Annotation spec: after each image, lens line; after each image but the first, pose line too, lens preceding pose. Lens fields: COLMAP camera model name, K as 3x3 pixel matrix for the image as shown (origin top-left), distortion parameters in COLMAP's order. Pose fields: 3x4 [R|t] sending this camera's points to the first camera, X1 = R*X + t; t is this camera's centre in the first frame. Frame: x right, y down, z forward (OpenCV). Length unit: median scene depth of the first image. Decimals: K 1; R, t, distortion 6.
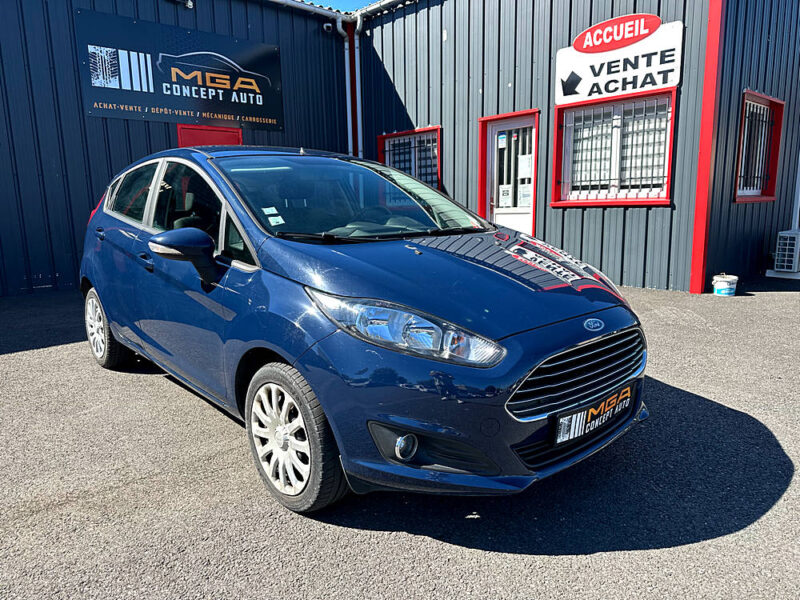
lens RADIAL K [[562.9, 0, 396.4], [0, 562.9, 299.8], [0, 0, 1]] dist [-0.009784, -0.002217]
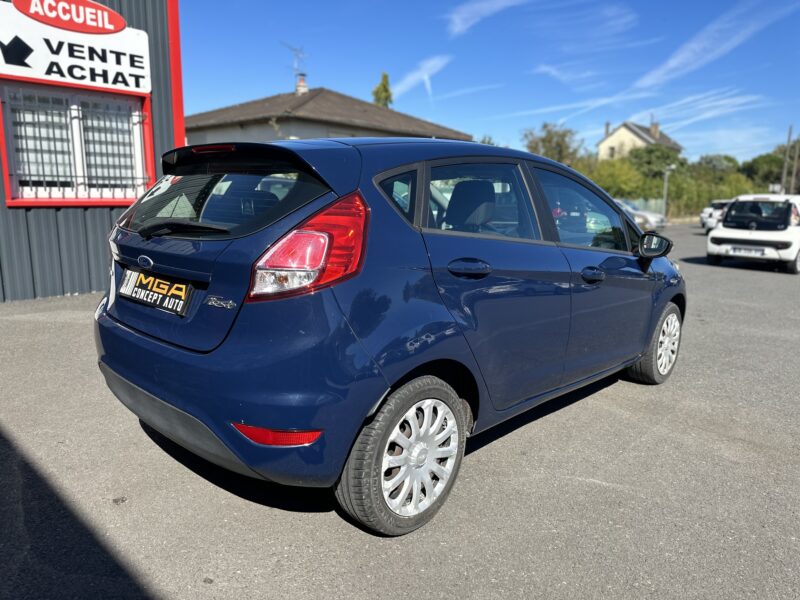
lens RADIAL K [[562.9, 0, 396.8], [0, 562.9, 298.8], [0, 0, 1]] dist [-0.009784, -0.002217]
pose [[-0.067346, -0.152706, 0.985974, -0.589020], [0.159850, 0.973801, 0.161739, -0.092572], [-0.984841, 0.168500, -0.041171, 0.600101]]
